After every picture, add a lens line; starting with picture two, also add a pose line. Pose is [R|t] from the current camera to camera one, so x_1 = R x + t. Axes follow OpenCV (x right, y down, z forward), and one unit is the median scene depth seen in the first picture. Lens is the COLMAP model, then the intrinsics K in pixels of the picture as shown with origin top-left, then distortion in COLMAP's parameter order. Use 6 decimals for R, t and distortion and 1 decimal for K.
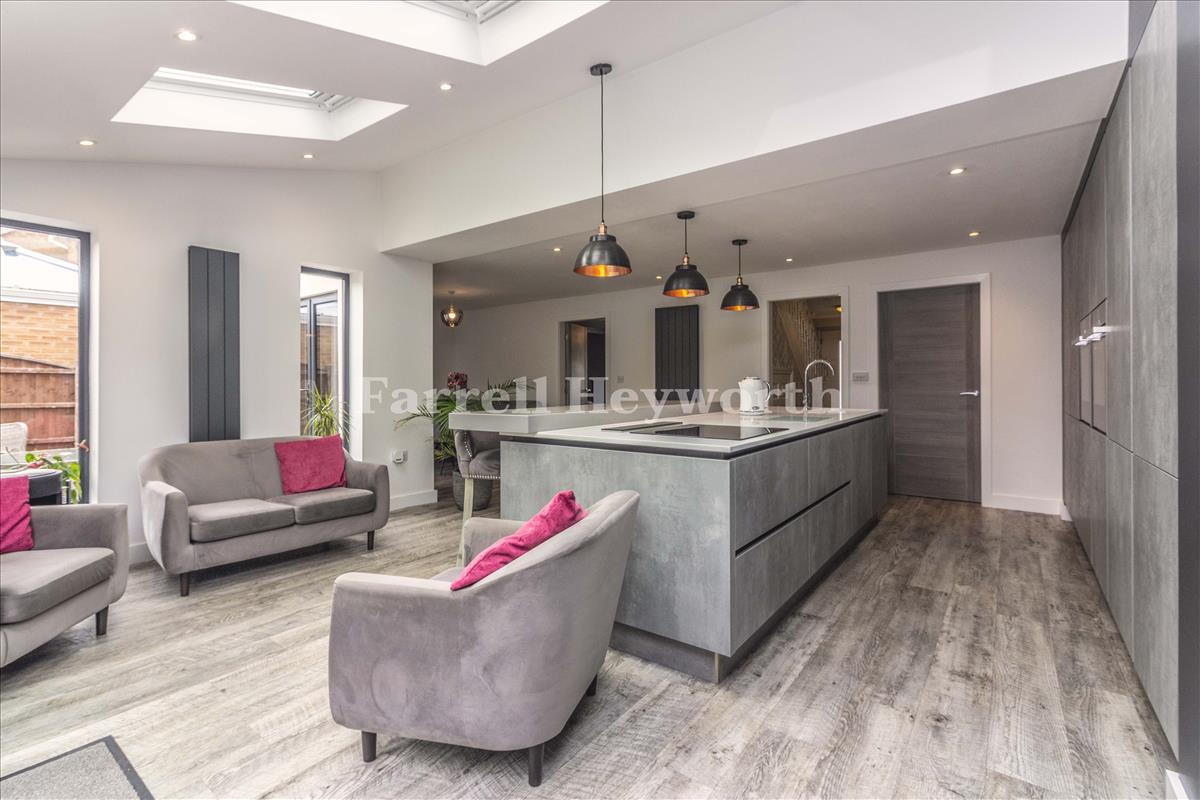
lens RADIAL K [[552.7, 0, 595.1], [0, 552.7, 376.5], [0, 0, 1]] dist [0.011241, -0.001188]
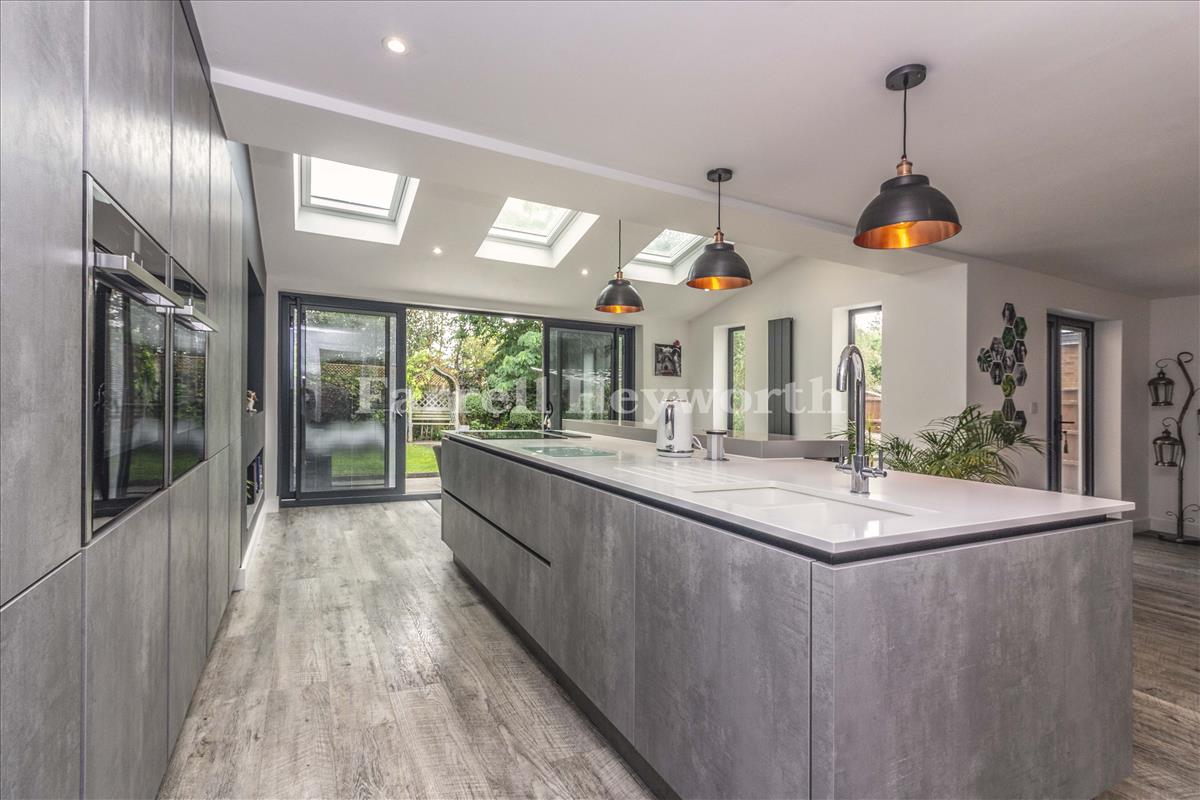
lens RADIAL K [[552.7, 0, 603.6], [0, 552.7, 400.2], [0, 0, 1]] dist [0.011241, -0.001188]
pose [[-0.416765, -0.012281, -0.908931, 1.236233], [-0.020642, 0.999779, -0.004043, 0.013275], [0.908780, 0.017078, -0.416926, 1.618901]]
